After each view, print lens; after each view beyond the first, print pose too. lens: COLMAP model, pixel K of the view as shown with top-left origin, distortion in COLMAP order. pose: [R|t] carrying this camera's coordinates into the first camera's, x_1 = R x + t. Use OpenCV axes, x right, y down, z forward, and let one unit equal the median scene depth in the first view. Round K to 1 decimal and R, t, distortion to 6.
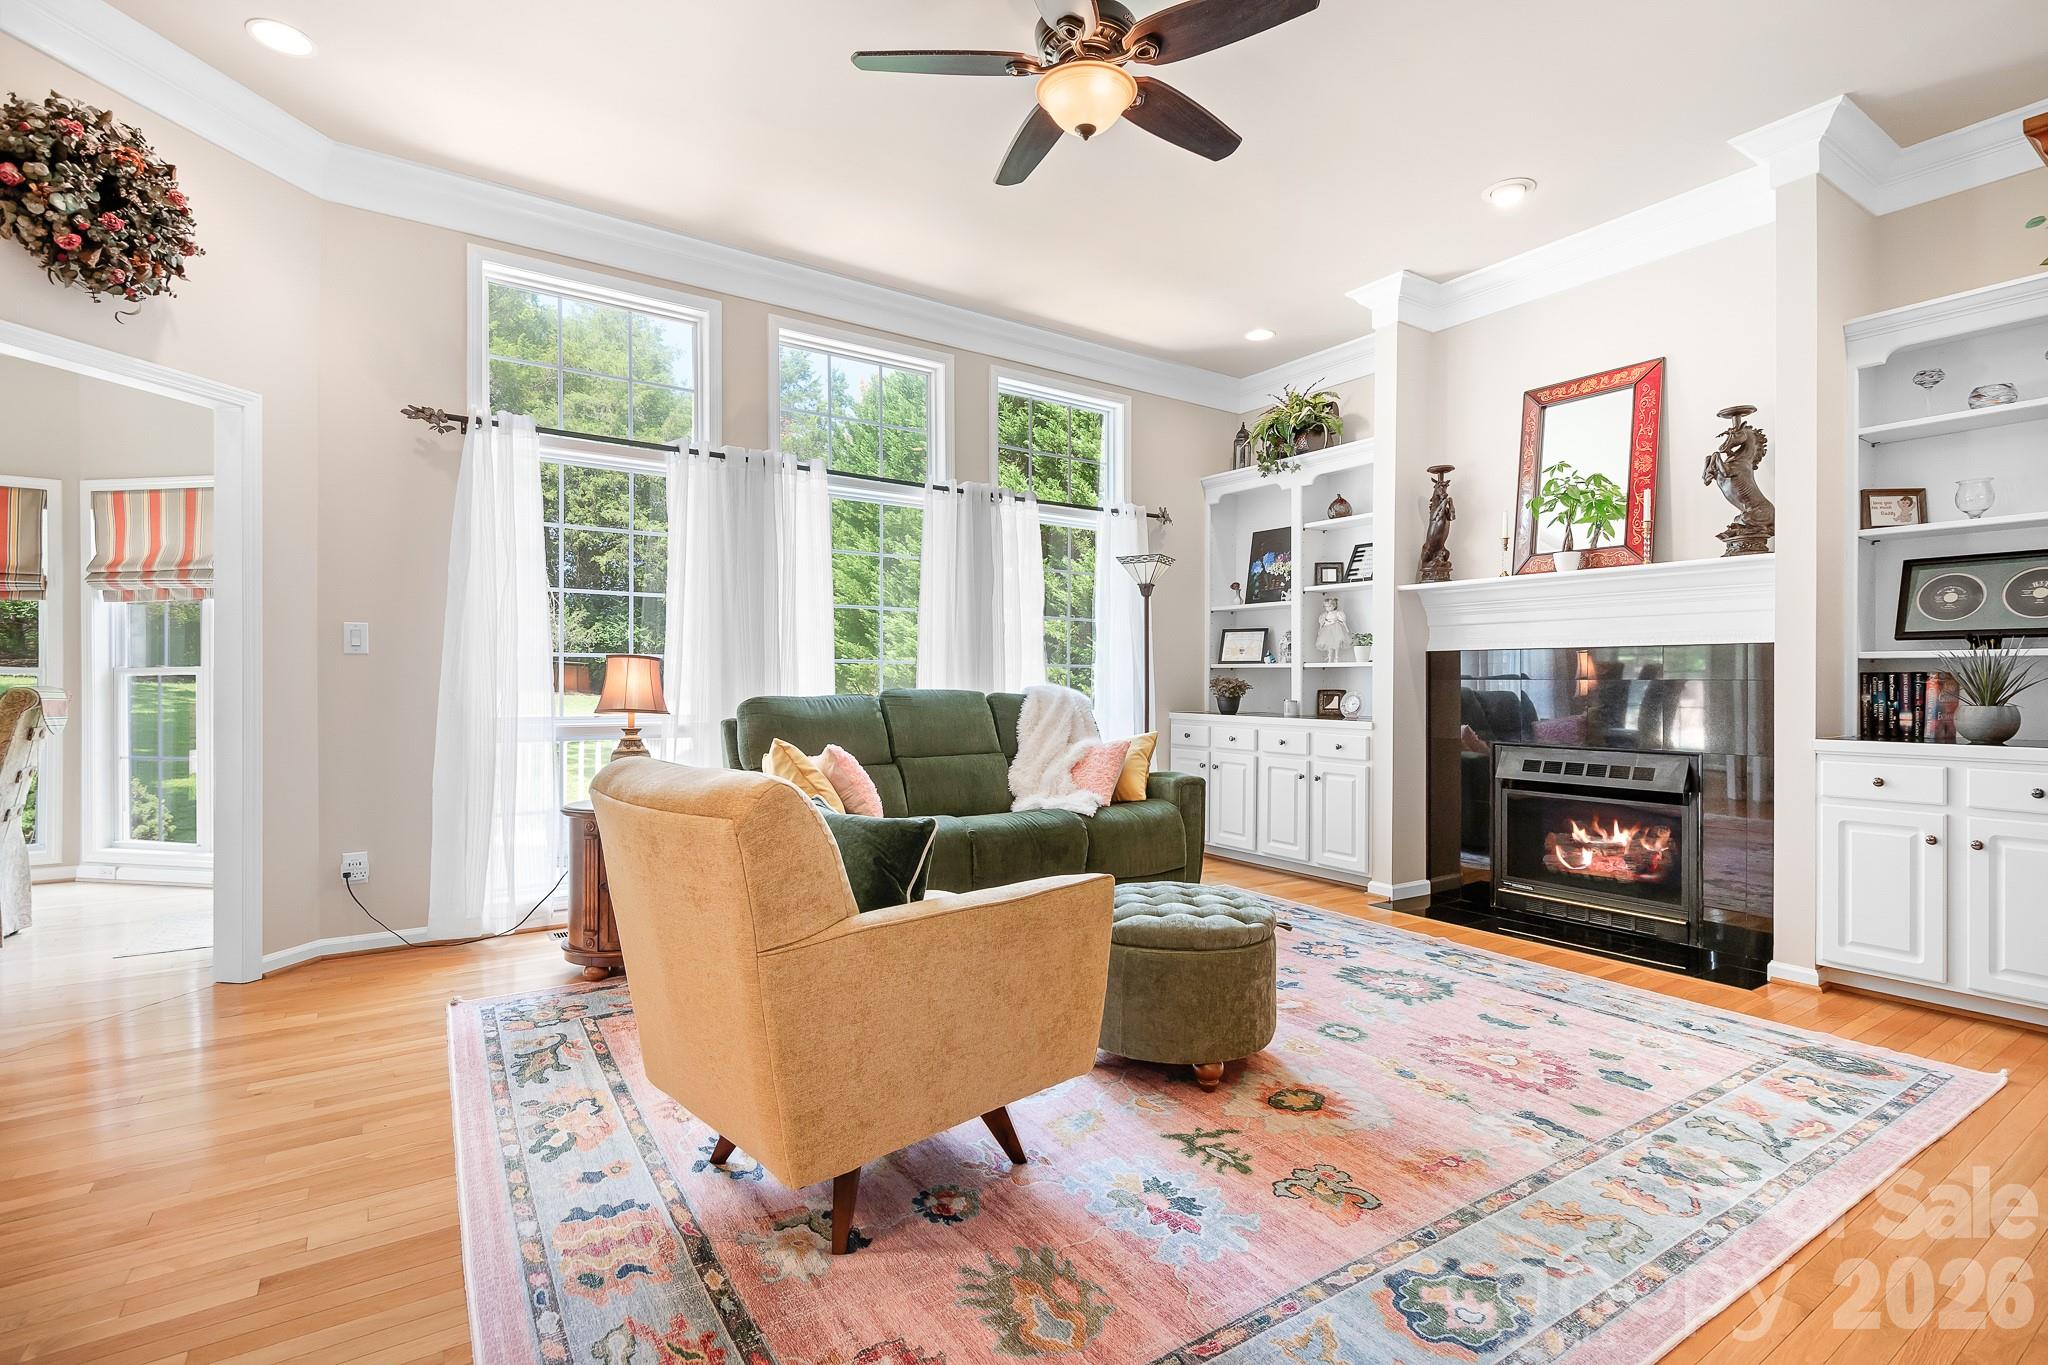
lens RADIAL K [[958.8, 0, 1024.5], [0, 958.8, 685.5], [0, 0, 1]] dist [0.002750, -0.001068]
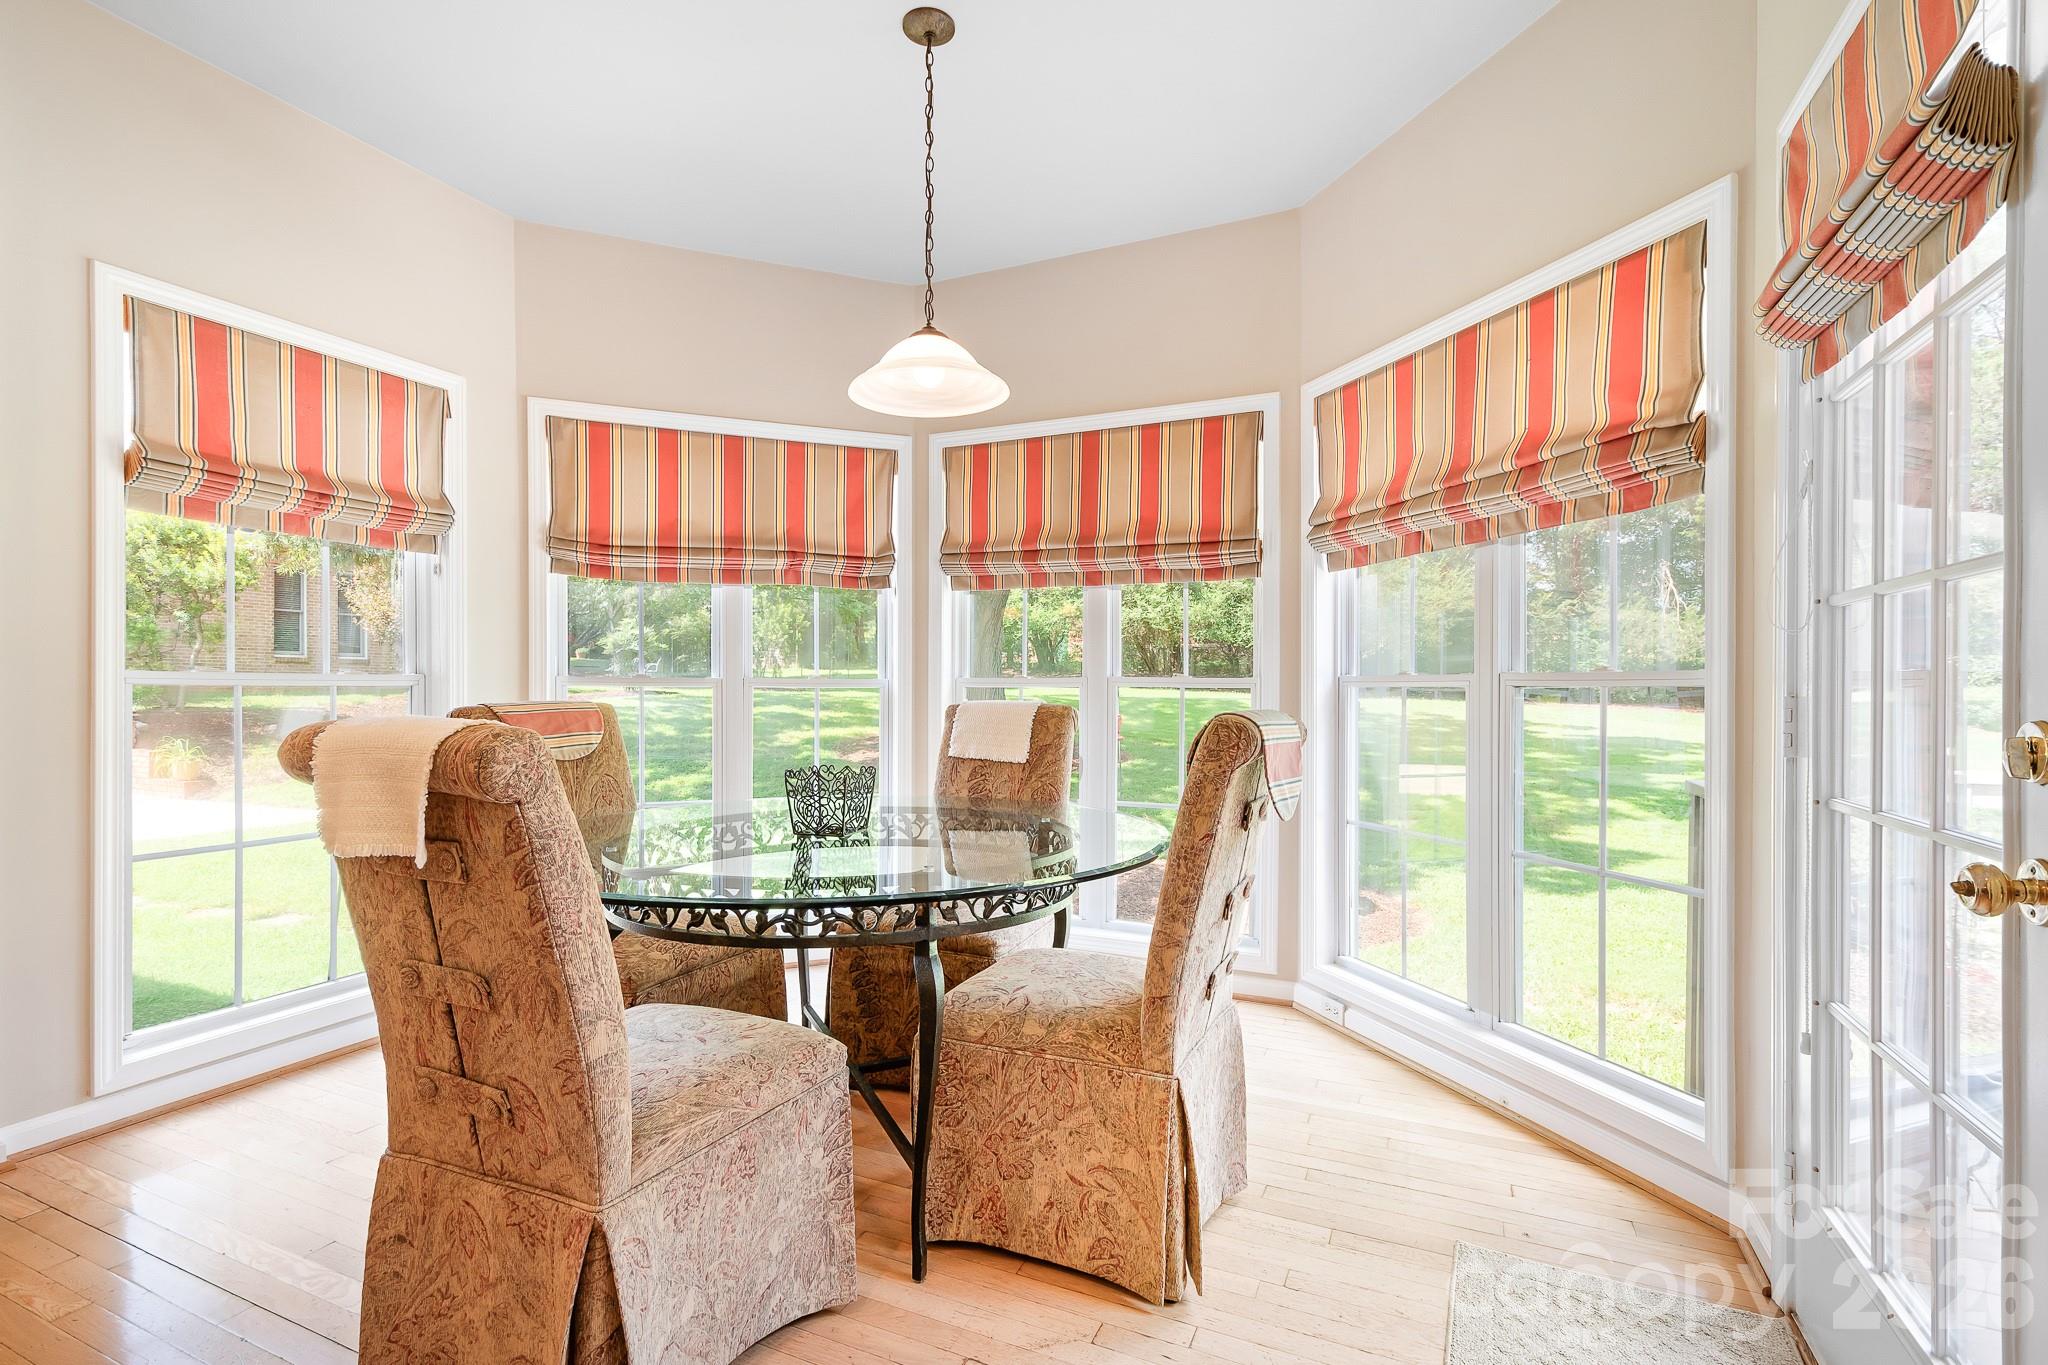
lens RADIAL K [[919.4, 0, 1028.0], [0, 919.4, 694.1], [0, 0, 1]] dist [0.013415, -0.002146]
pose [[0.514310, -0.000565, -0.857604, -0.350392], [-0.005544, 0.999977, -0.003984, -0.002491], [0.857587, 0.006803, 0.514294, 0.336916]]
